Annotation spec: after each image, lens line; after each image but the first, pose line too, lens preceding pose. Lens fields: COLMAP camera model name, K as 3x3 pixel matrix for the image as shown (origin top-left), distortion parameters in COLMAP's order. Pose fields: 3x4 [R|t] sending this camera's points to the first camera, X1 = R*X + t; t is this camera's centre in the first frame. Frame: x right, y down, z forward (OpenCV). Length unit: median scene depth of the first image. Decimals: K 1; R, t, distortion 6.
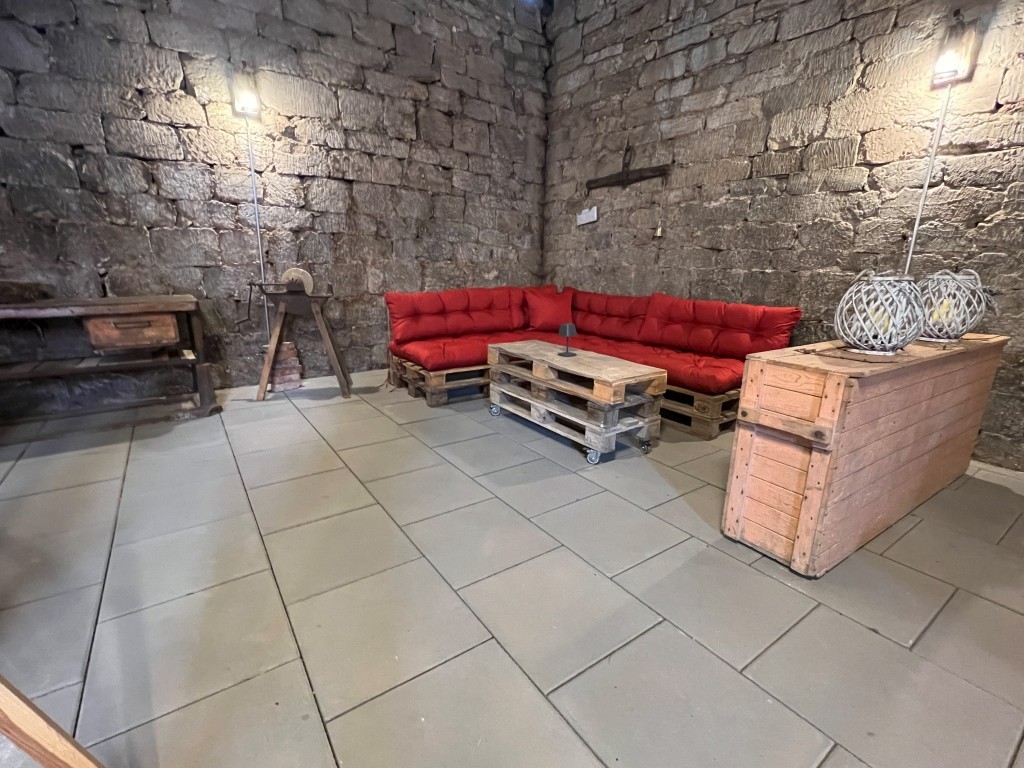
lens RADIAL K [[478.4, 0, 514.0], [0, 478.4, 385.5], [0, 0, 1]] dist [-0.001214, 0.001627]
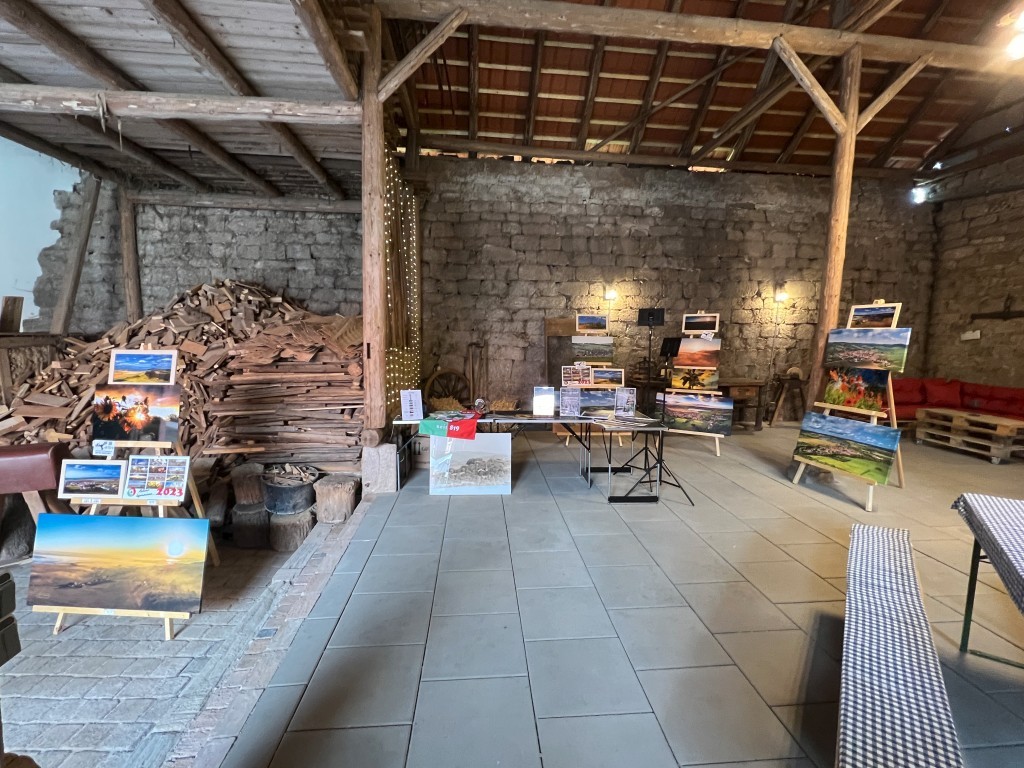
lens RADIAL K [[478.4, 0, 509.3], [0, 478.4, 385.4], [0, 0, 1]] dist [-0.001214, 0.001627]
pose [[0.858296, 0.048376, -0.510870, -0.430873], [-0.123813, 0.985657, -0.114679, 0.223850], [0.497994, 0.161681, 0.851975, -1.364578]]
